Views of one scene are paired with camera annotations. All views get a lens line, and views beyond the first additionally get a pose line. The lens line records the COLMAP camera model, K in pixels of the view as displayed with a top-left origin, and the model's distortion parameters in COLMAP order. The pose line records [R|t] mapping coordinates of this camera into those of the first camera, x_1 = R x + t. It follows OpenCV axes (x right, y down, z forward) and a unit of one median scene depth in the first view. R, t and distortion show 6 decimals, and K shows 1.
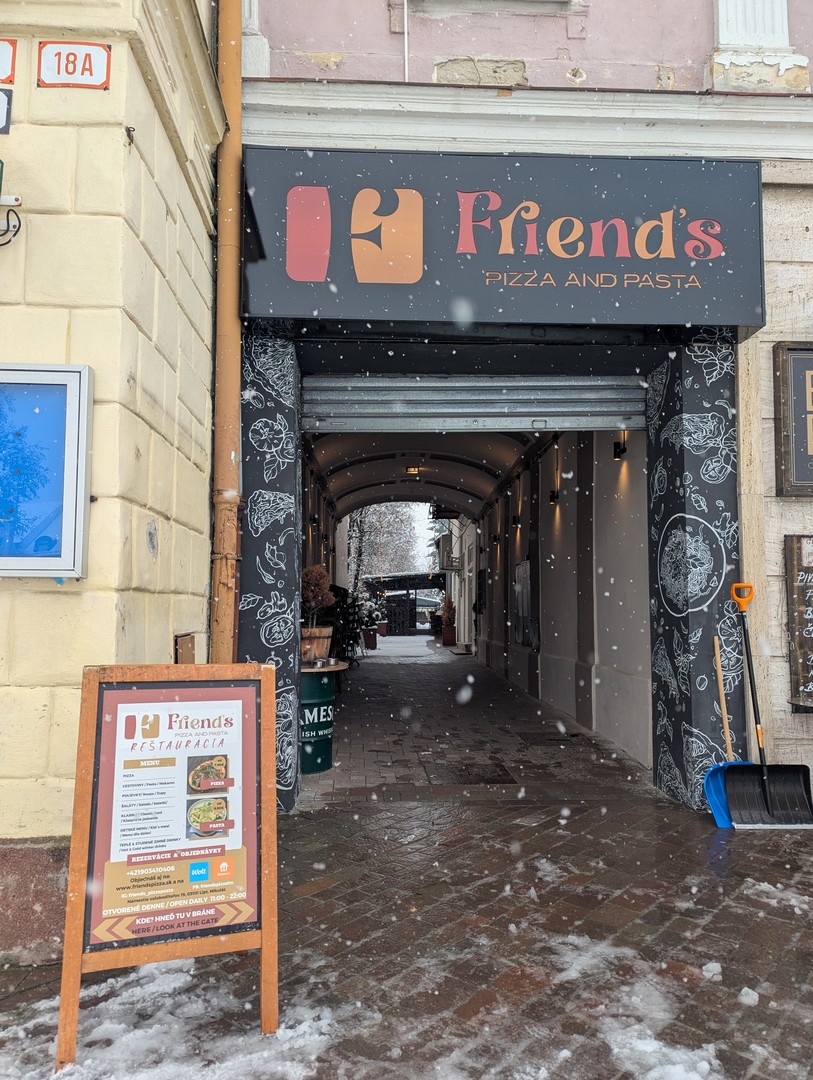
lens RADIAL K [[745.1, 0, 406.8], [0, 745.1, 561.3], [0, 0, 1]] dist [0.070750, -0.063050]
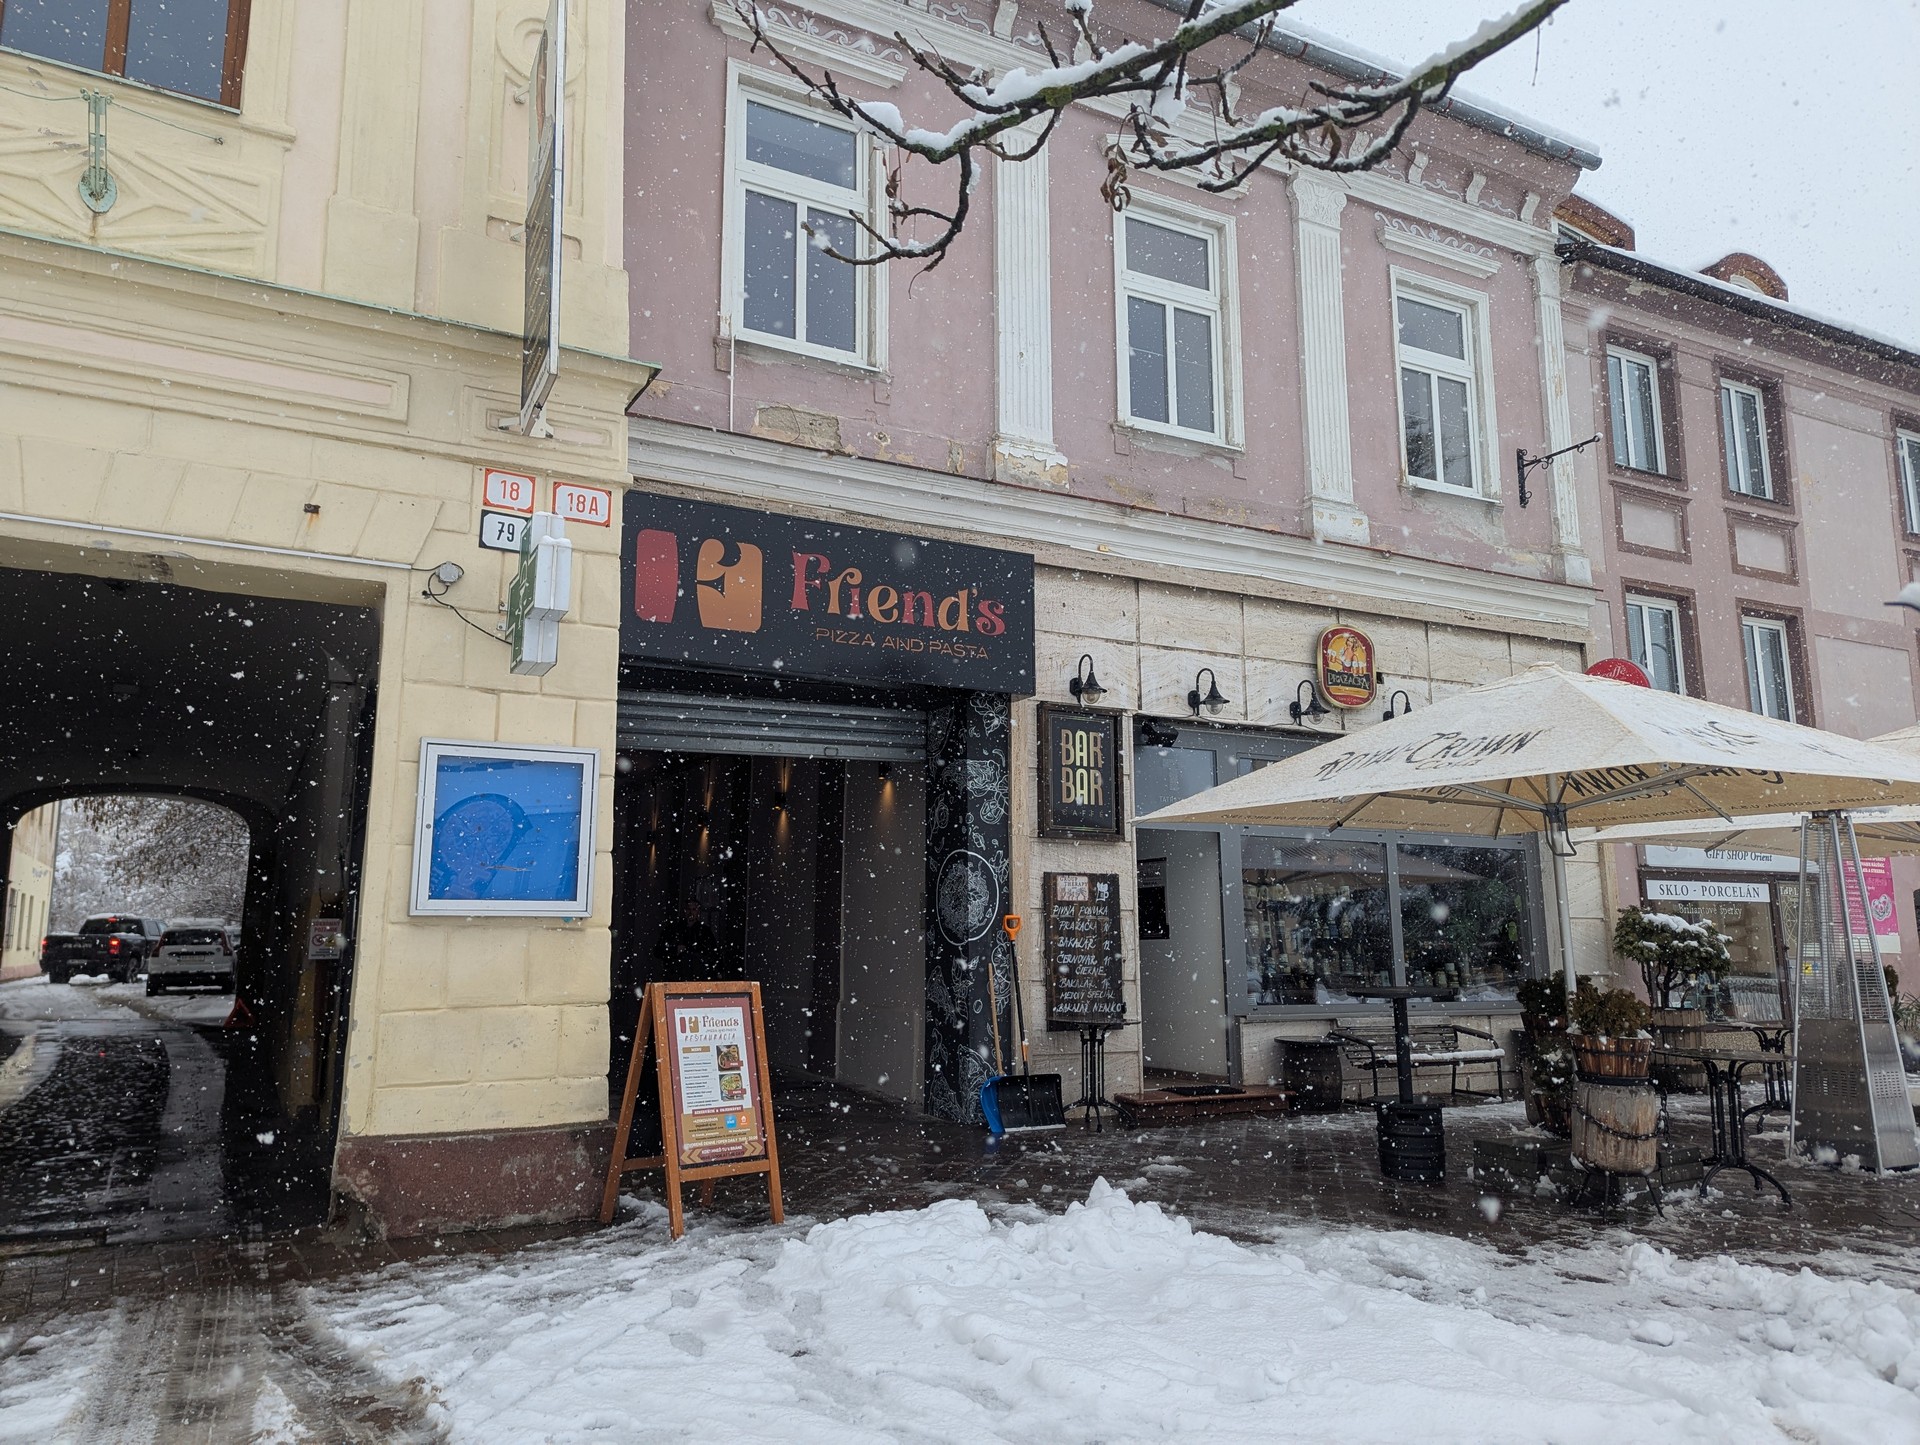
lens RADIAL K [[1324.5, 0, 960.0], [0, 1324.5, 722.5], [0, 0, 1]] dist [0.070750, -0.063050]
pose [[0.897936, 0.068848, 0.434707, -0.510205], [-0.027851, 0.994598, -0.099993, -0.057161], [-0.439243, 0.077680, 0.895004, -0.768788]]
